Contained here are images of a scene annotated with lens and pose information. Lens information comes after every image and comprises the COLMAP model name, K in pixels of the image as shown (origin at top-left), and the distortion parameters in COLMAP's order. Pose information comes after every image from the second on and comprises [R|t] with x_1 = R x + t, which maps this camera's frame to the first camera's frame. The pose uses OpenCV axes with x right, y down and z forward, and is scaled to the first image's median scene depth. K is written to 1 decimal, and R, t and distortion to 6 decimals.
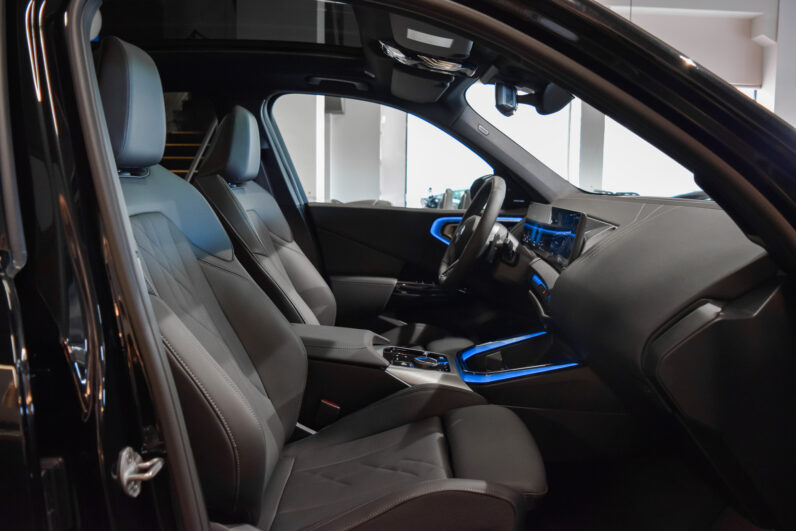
lens RADIAL K [[618.4, 0, 398.0], [0, 618.4, 265.5], [0, 0, 1]] dist [-0.084953, 0.005921]
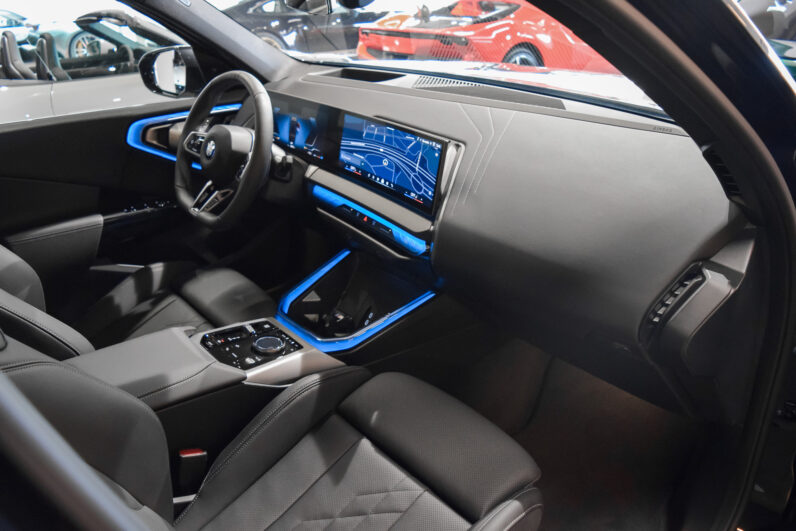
lens RADIAL K [[618.4, 0, 398.0], [0, 618.4, 265.5], [0, 0, 1]] dist [-0.084953, 0.005921]
pose [[0.755979, -0.317437, 0.572477, -0.219886], [0.122608, 0.927738, 0.352520, -0.176076], [-0.643011, -0.196307, 0.740270, 0.279586]]
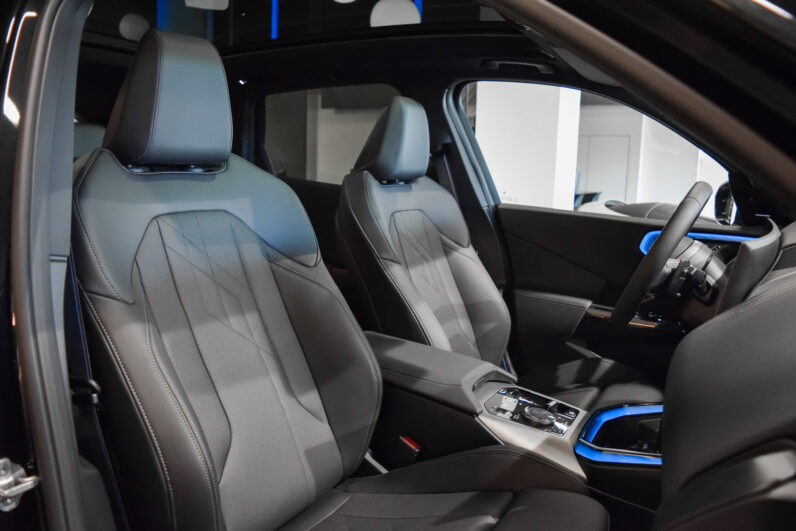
lens RADIAL K [[618.4, 0, 398.0], [0, 618.4, 265.5], [0, 0, 1]] dist [-0.084953, 0.005921]
pose [[0.867828, 0.092195, -0.488237, 0.222014], [-0.087606, 0.995632, 0.032291, -0.038392], [0.489081, 0.014750, 0.872114, 0.202041]]
